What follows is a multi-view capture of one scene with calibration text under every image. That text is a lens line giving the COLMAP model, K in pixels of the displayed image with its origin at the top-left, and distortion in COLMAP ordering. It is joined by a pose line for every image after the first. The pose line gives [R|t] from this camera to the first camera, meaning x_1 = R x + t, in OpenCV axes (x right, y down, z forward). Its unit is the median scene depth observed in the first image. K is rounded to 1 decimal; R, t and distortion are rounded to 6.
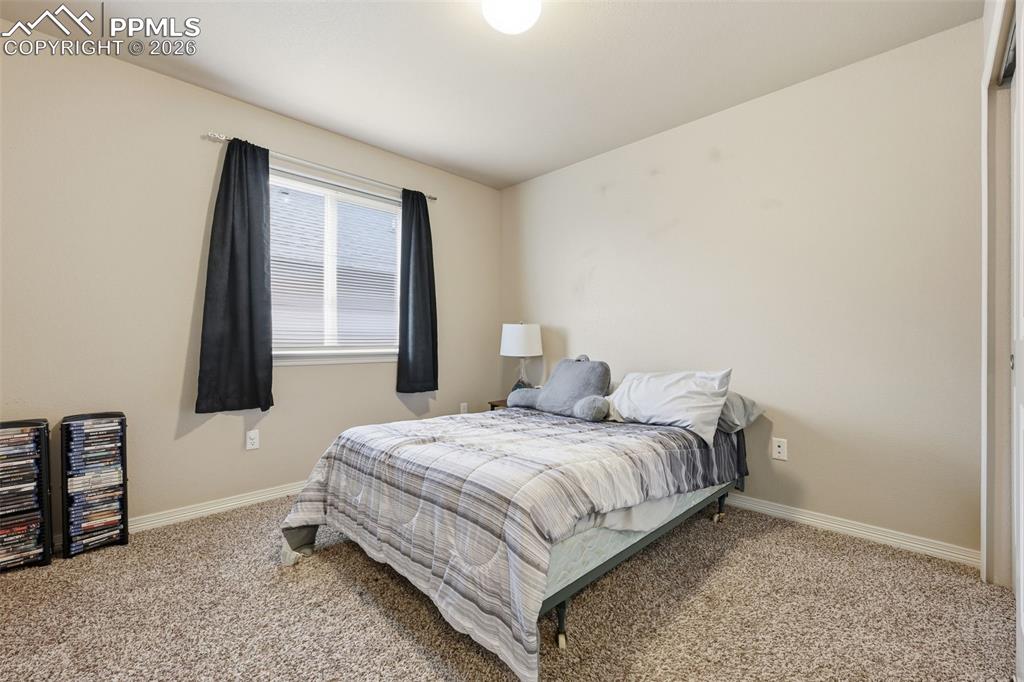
lens RADIAL K [[437.9, 0, 513.1], [0, 437.9, 345.5], [0, 0, 1]] dist [0.002266, 0.000612]
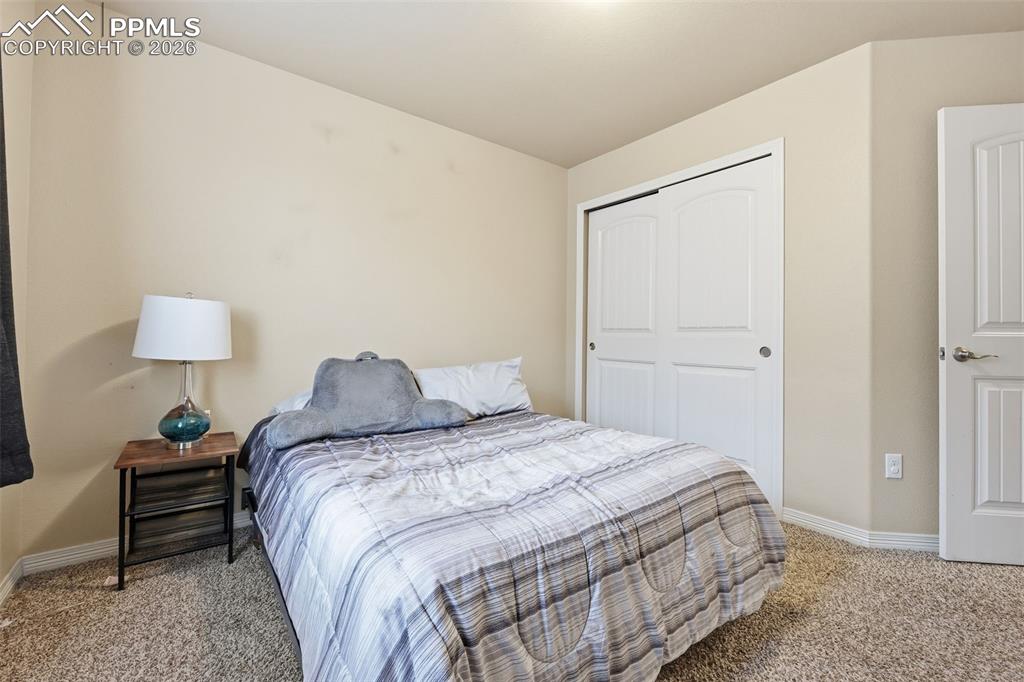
lens RADIAL K [[437.9, 0, 513.1], [0, 437.9, 345.5], [0, 0, 1]] dist [0.002266, 0.000612]
pose [[0.110746, -0.023486, 0.993571, -0.573677], [-0.003784, 0.999704, 0.024052, -0.008723], [-0.993842, -0.006424, 0.110624, 0.675437]]
